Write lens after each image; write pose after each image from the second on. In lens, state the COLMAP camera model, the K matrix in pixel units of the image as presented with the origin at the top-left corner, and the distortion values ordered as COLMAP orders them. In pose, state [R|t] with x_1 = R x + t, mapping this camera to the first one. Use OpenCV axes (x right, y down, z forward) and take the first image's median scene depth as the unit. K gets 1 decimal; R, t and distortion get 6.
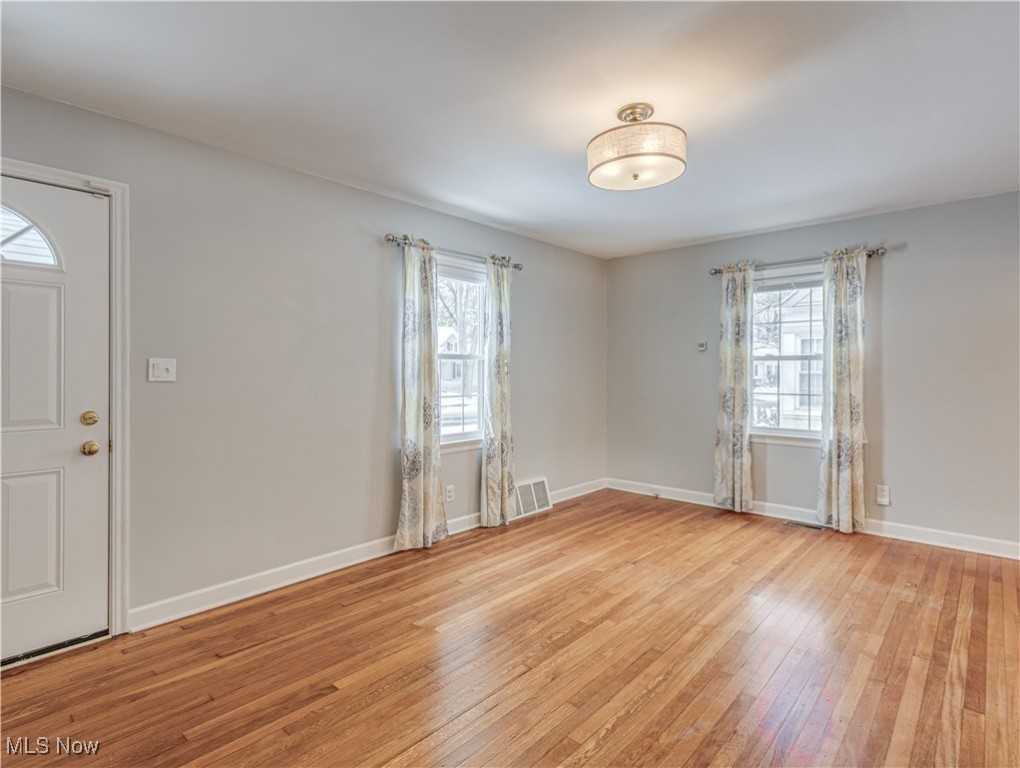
lens RADIAL K [[523.2, 0, 508.7], [0, 523.2, 368.2], [0, 0, 1]] dist [0.004522, -0.000004]
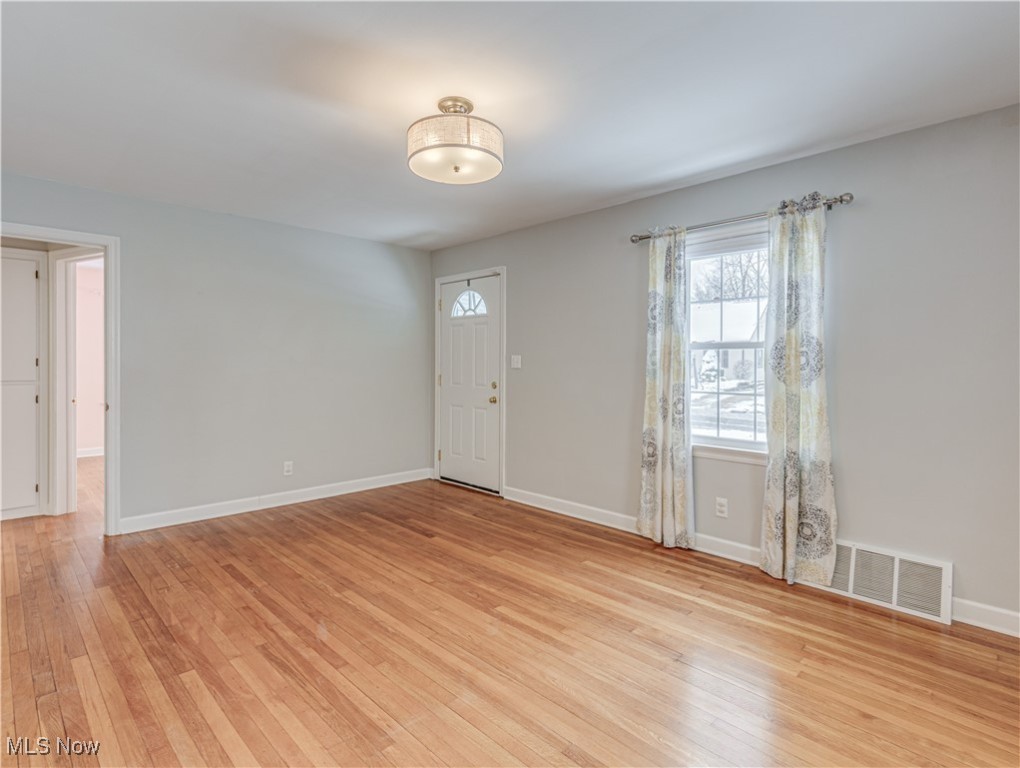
lens RADIAL K [[523.2, 0, 508.7], [0, 523.2, 368.2], [0, 0, 1]] dist [0.004522, -0.000004]
pose [[-0.043675, 0.011641, -0.998978, 0.816503], [0.000611, 0.999932, 0.011626, 0.003192], [0.999046, -0.000102, -0.043680, 0.753991]]
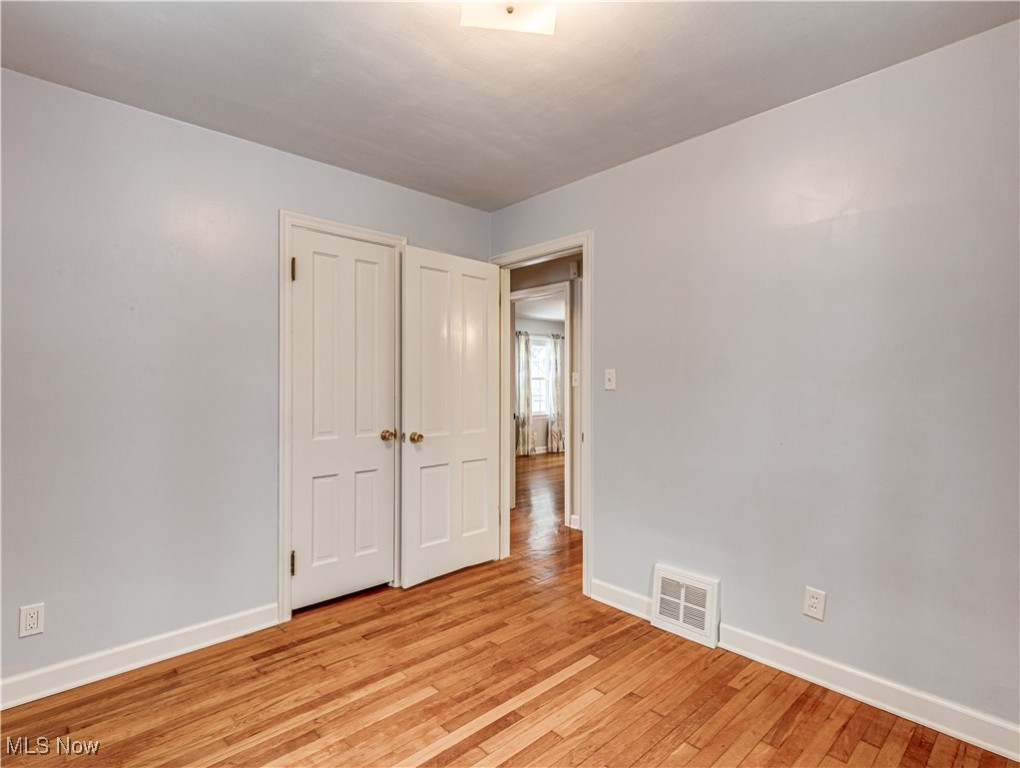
lens RADIAL K [[523.2, 0, 508.7], [0, 523.2, 368.2], [0, 0, 1]] dist [0.004522, -0.000004]
pose [[0.997519, -0.004139, -0.070281, -0.071969], [0.002264, 0.999640, -0.026737, -0.007006], [0.070366, 0.026511, 0.997169, -1.490038]]
